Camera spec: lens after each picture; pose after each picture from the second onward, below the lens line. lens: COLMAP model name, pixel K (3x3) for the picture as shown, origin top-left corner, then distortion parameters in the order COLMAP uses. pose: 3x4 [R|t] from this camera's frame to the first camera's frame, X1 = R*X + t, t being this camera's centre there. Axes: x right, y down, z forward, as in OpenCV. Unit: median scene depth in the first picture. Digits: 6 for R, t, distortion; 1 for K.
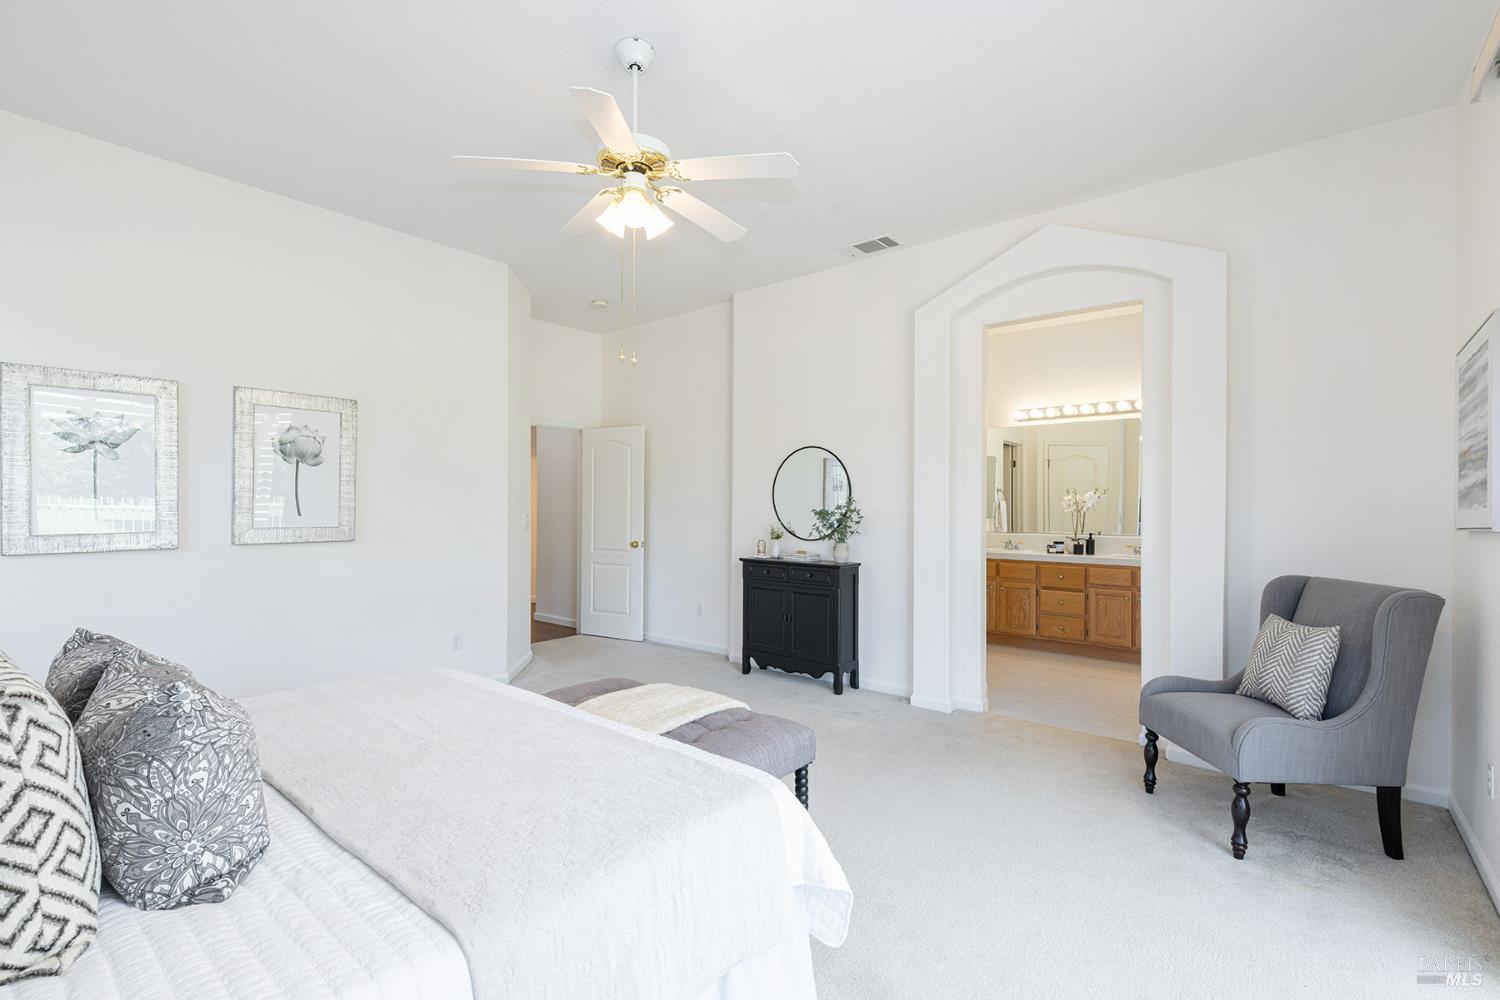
lens RADIAL K [[671.0, 0, 750.5], [0, 671.0, 503.9], [0, 0, 1]] dist [0.005615, -0.000335]
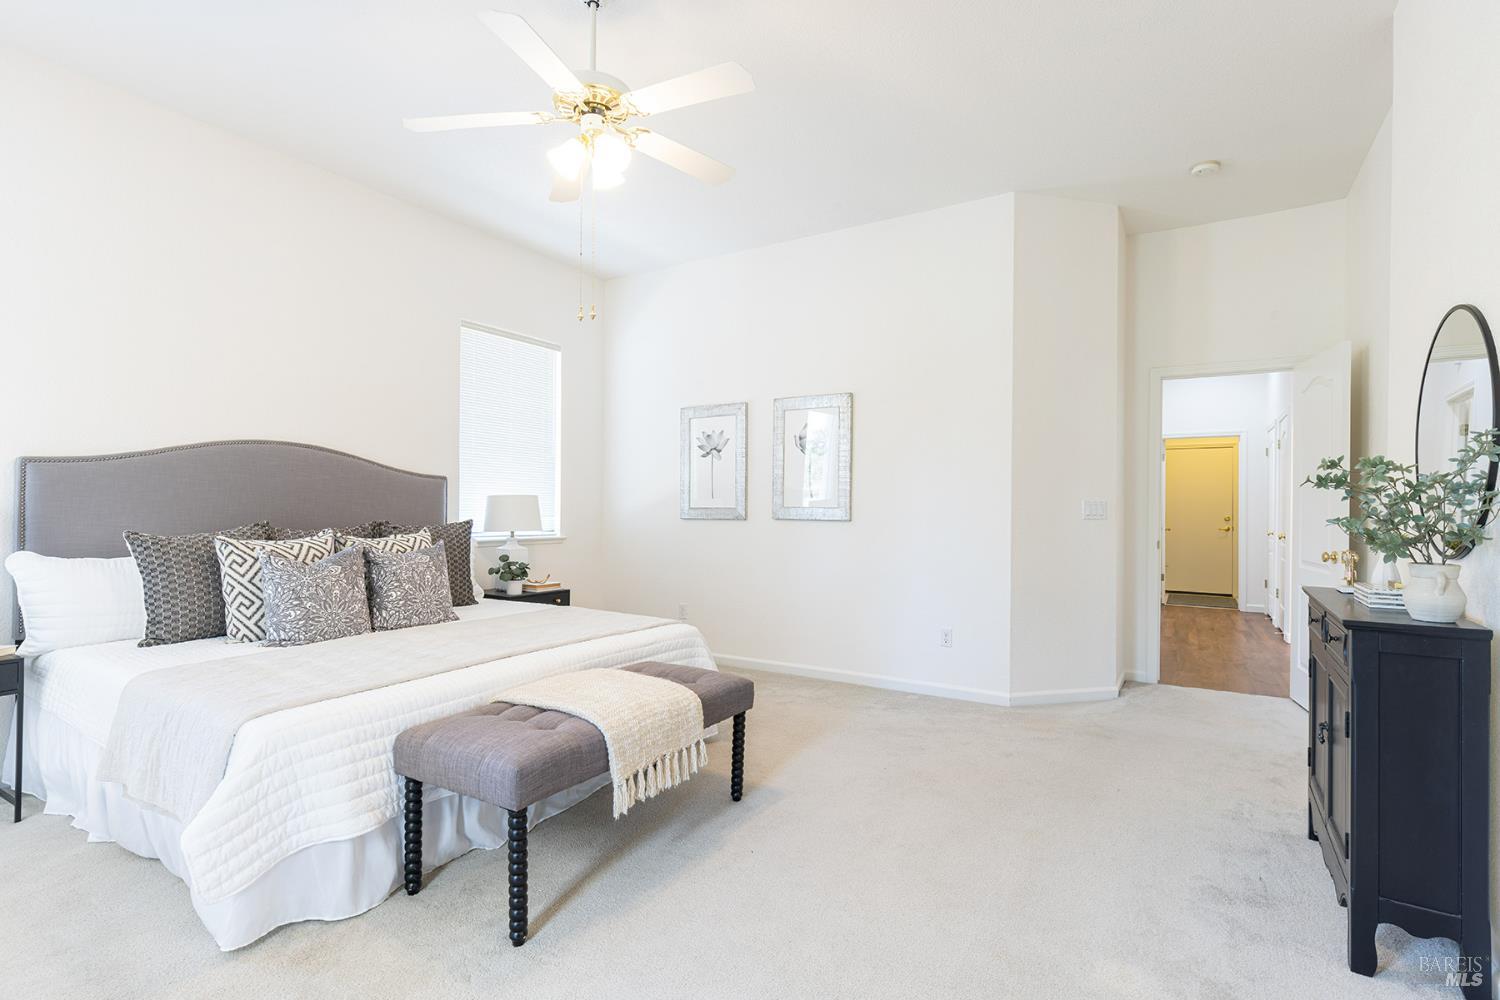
lens RADIAL K [[706.7, 0, 749.4], [0, 706.7, 502.2], [0, 0, 1]] dist [0.000762, 0.000202]
pose [[0.128391, -0.004188, -0.991715, 0.669085], [-0.004176, 0.999980, -0.004764, 0.038570], [0.991715, 0.004753, 0.128371, 0.873194]]
